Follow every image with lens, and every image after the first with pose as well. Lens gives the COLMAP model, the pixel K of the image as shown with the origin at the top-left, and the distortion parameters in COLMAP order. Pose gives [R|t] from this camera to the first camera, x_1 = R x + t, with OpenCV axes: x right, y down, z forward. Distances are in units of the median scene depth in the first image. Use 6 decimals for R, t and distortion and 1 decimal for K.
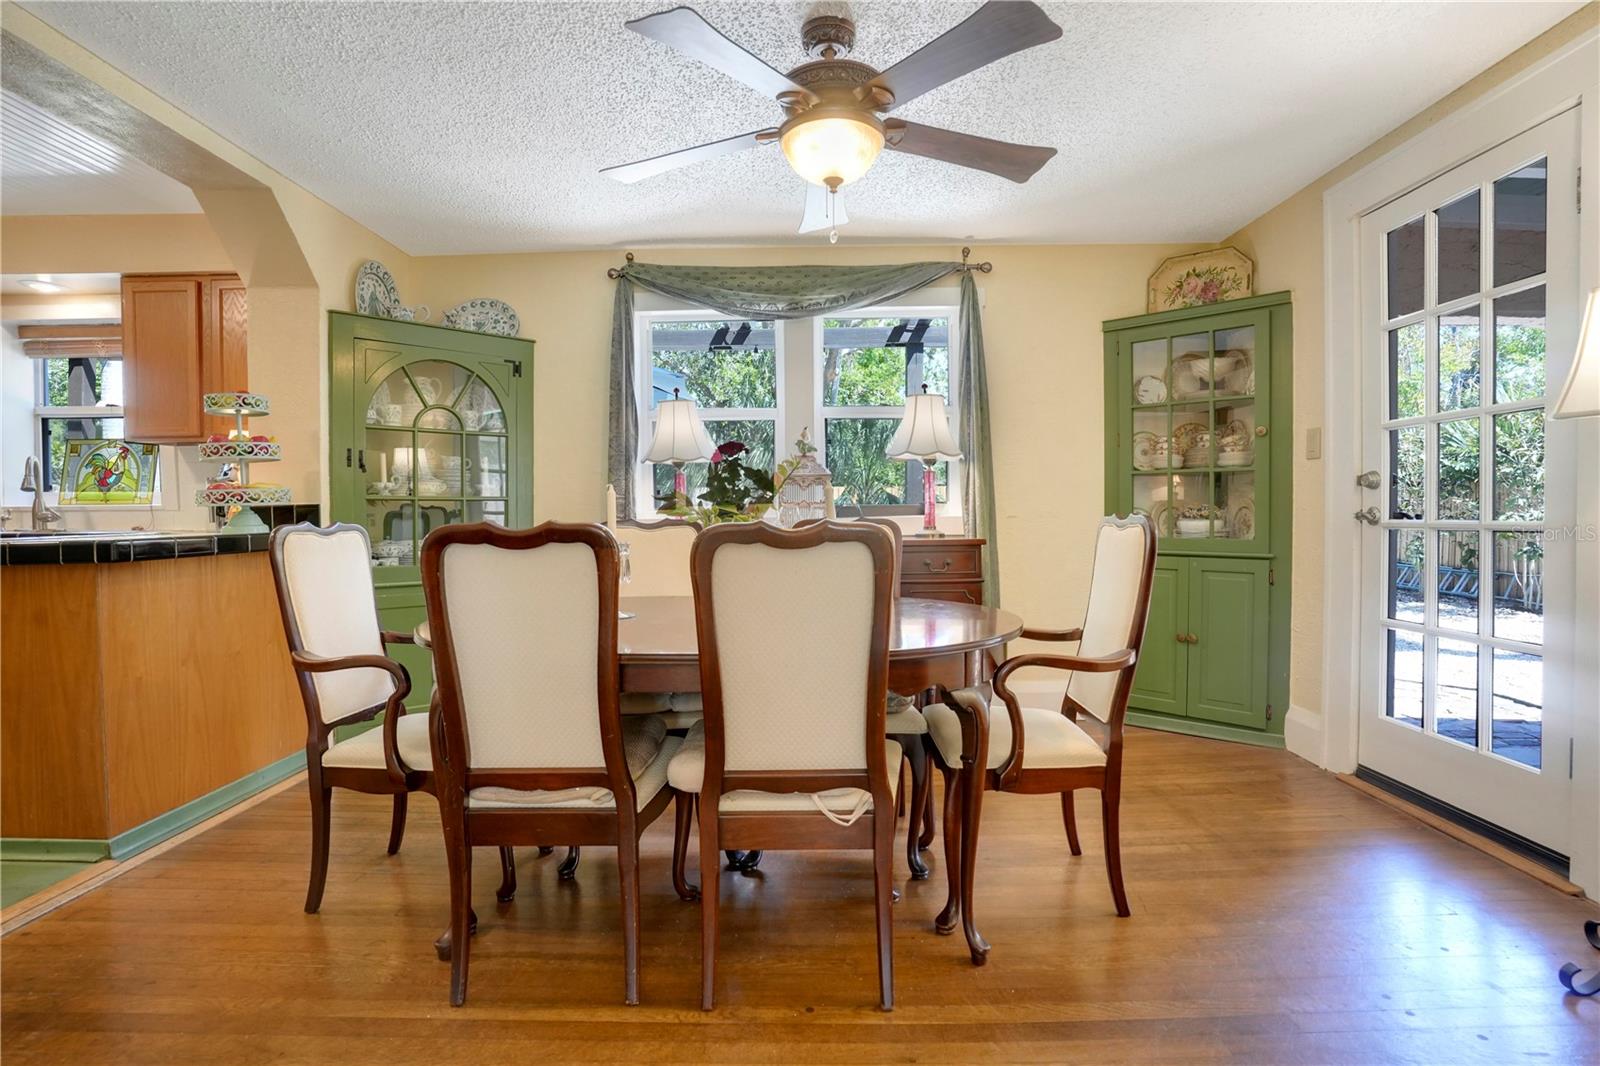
lens RADIAL K [[824.6, 0, 794.8], [0, 824.6, 526.5], [0, 0, 1]] dist [-0.074695, 0.038323]
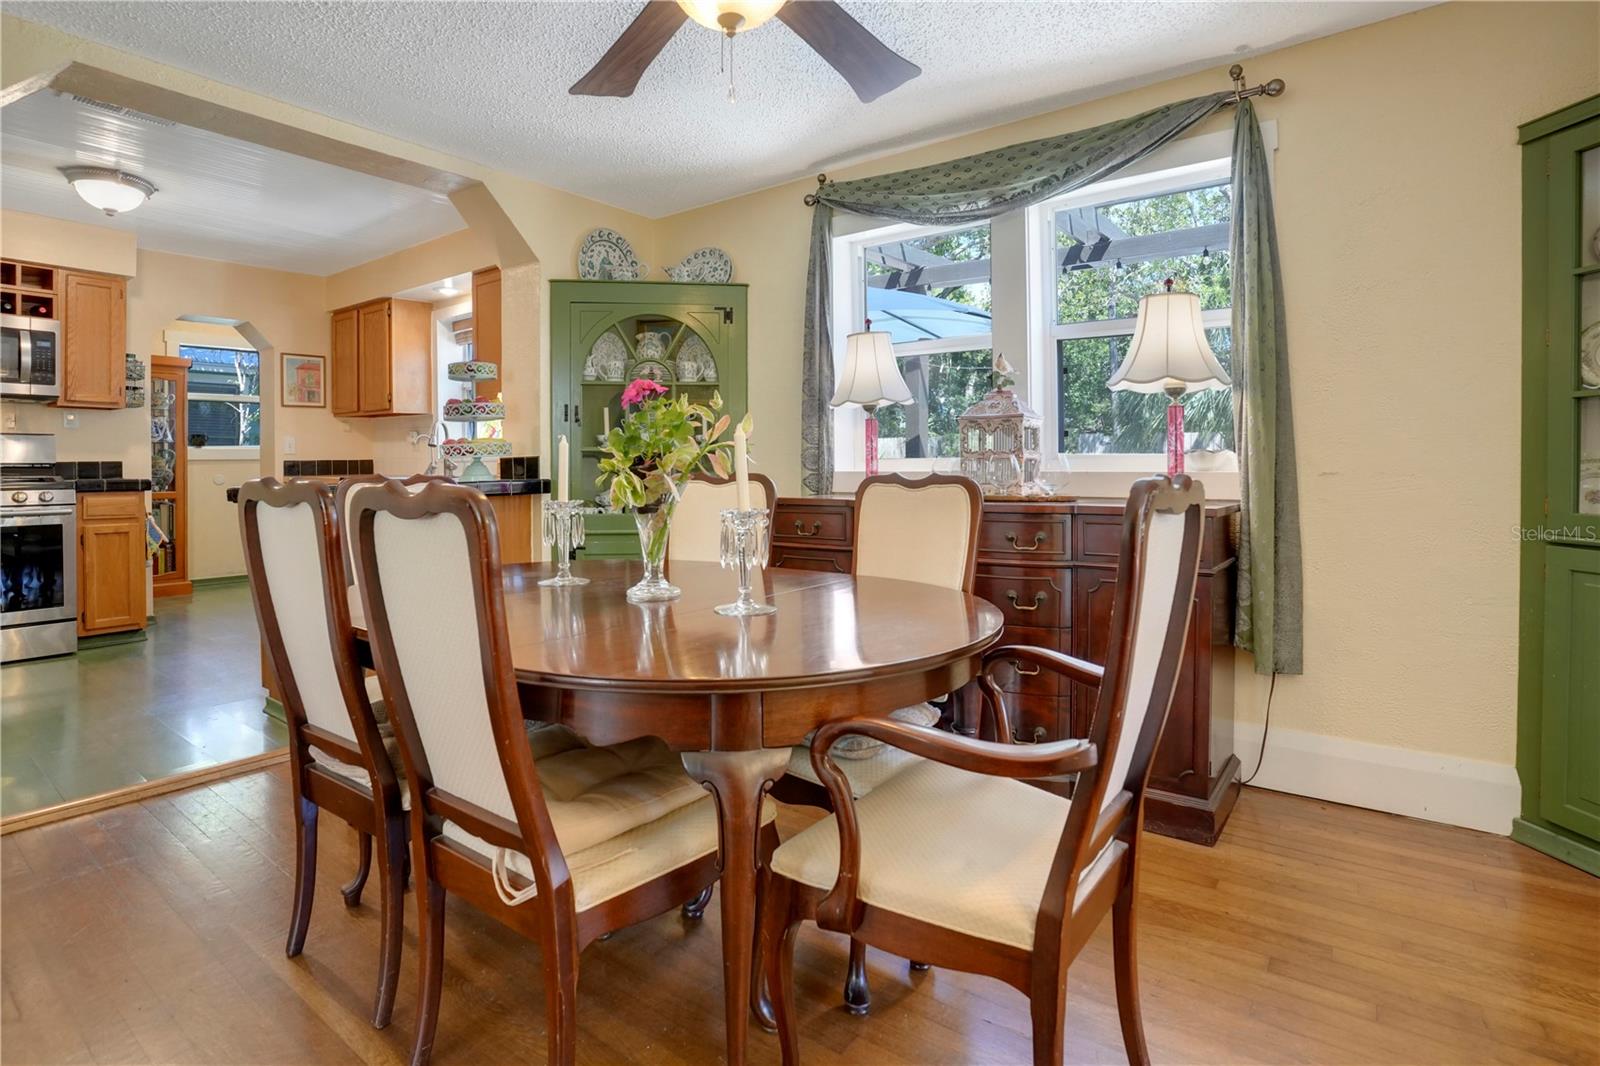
lens RADIAL K [[836.4, 0, 769.3], [0, 836.4, 480.5], [0, 0, 1]] dist [-0.087831, 0.050058]
pose [[0.794776, 0.014179, -0.606738, 0.308597], [-0.010309, 0.999898, 0.009864, -0.007352], [0.606816, -0.001585, 0.794841, 0.244959]]
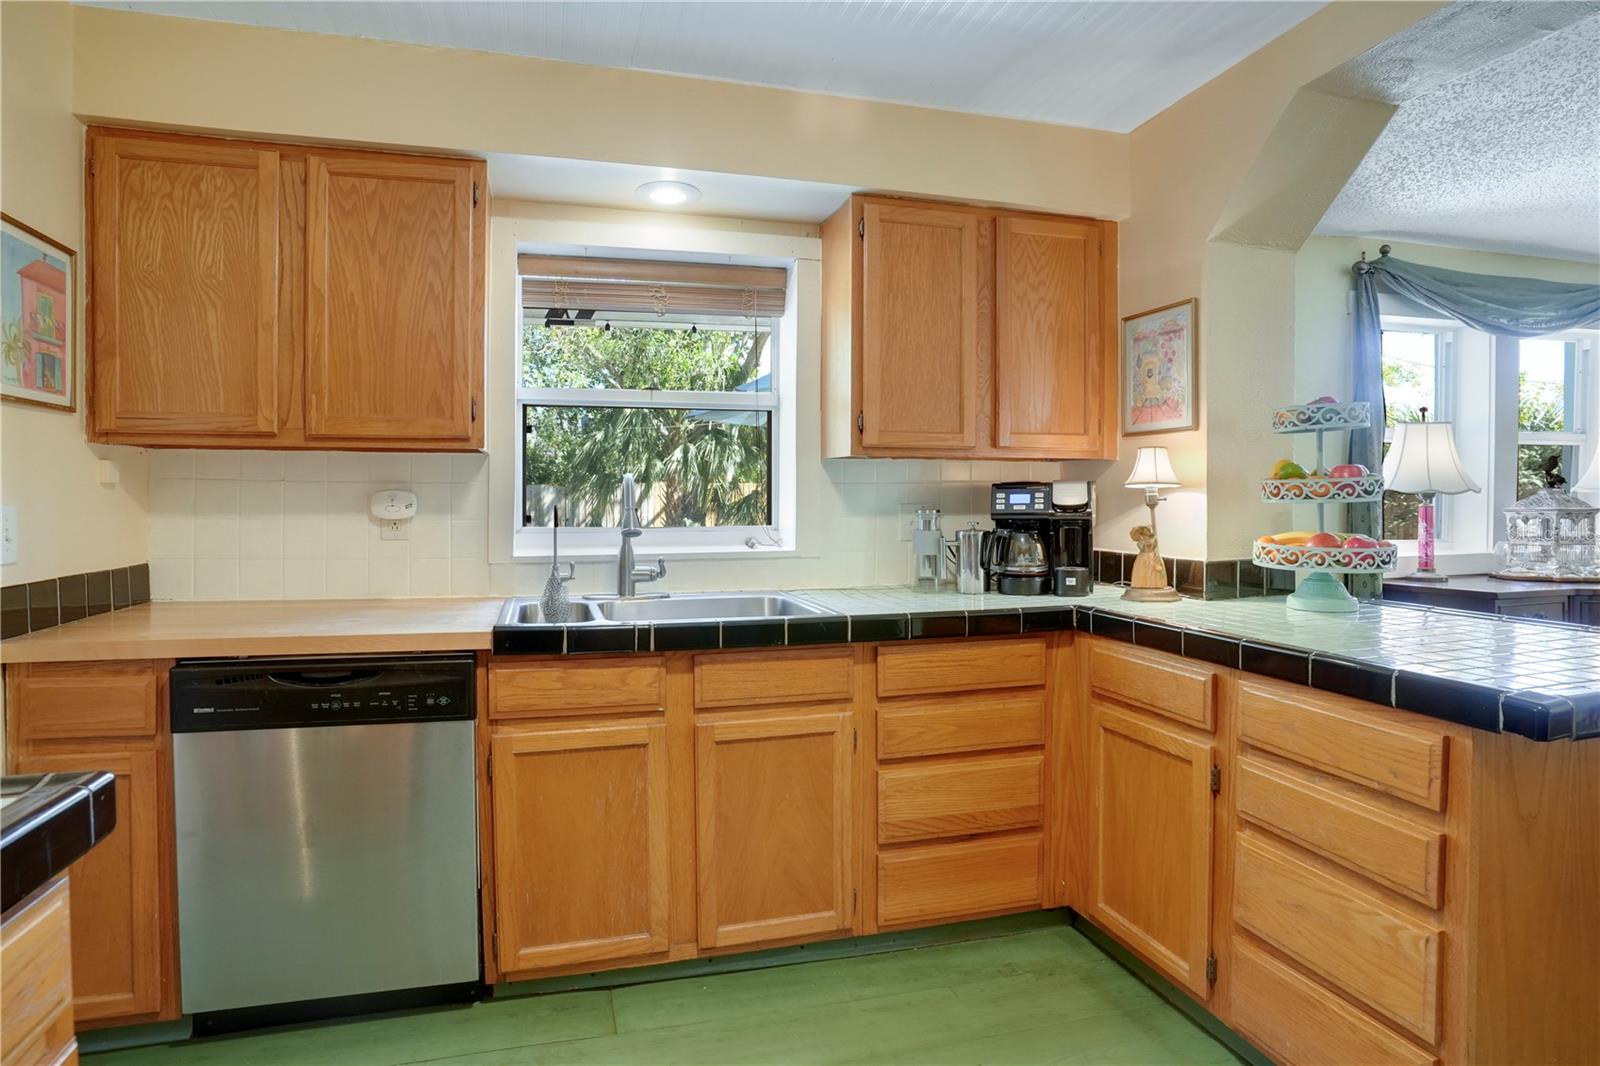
lens RADIAL K [[824.6, 0, 794.8], [0, 824.6, 526.5], [0, 0, 1]] dist [-0.074695, 0.038323]
pose [[0.960110, -0.007741, 0.279515, -1.054853], [0.003000, 0.999844, 0.017386, -0.059617], [-0.279606, -0.015853, 0.959984, 0.377029]]
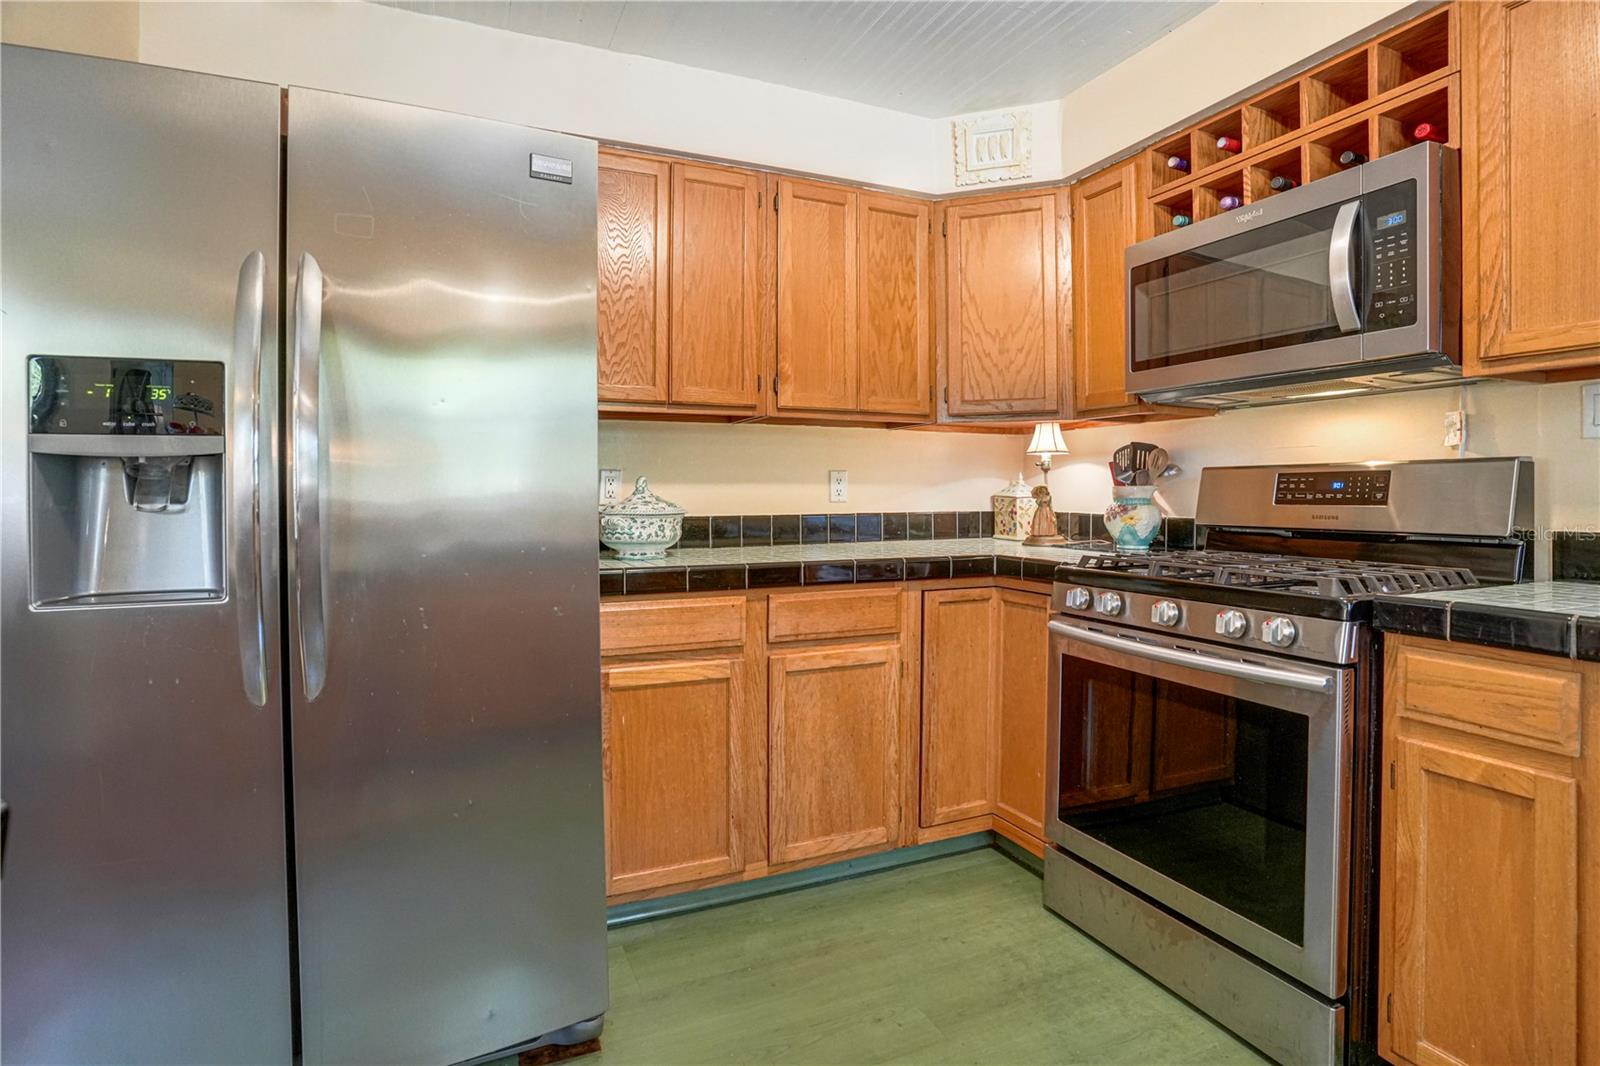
lens RADIAL K [[806.6, 0, 802.2], [0, 806.6, 498.6], [0, 0, 1]] dist [-0.071050, 0.034474]
pose [[-0.893470, 0.006910, -0.449069, -0.792753], [0.001060, 0.999911, 0.013278, -0.038344], [0.449121, 0.011387, -0.893398, 0.786841]]
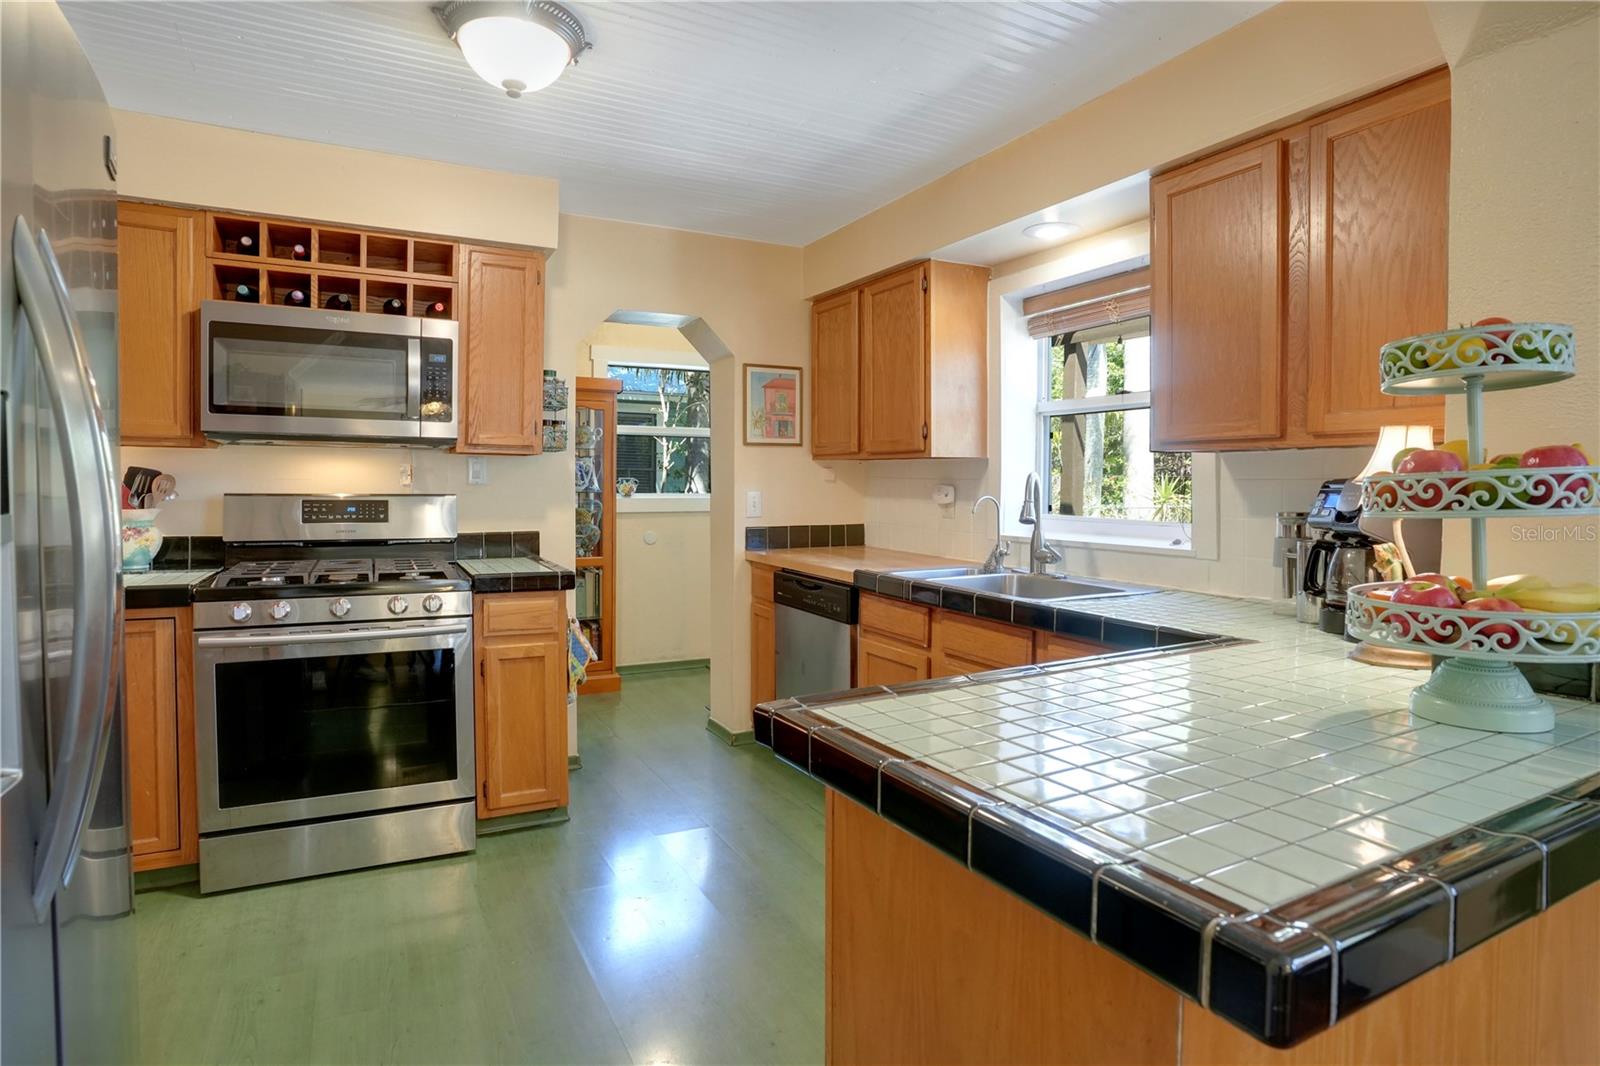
lens RADIAL K [[824.6, 0, 794.8], [0, 824.6, 526.5], [0, 0, 1]] dist [-0.074695, 0.038323]
pose [[0.501967, 0.051012, -0.863381, -0.430106], [-0.021101, 0.998684, 0.046739, -0.070271], [0.864629, -0.005243, 0.502383, 0.446037]]
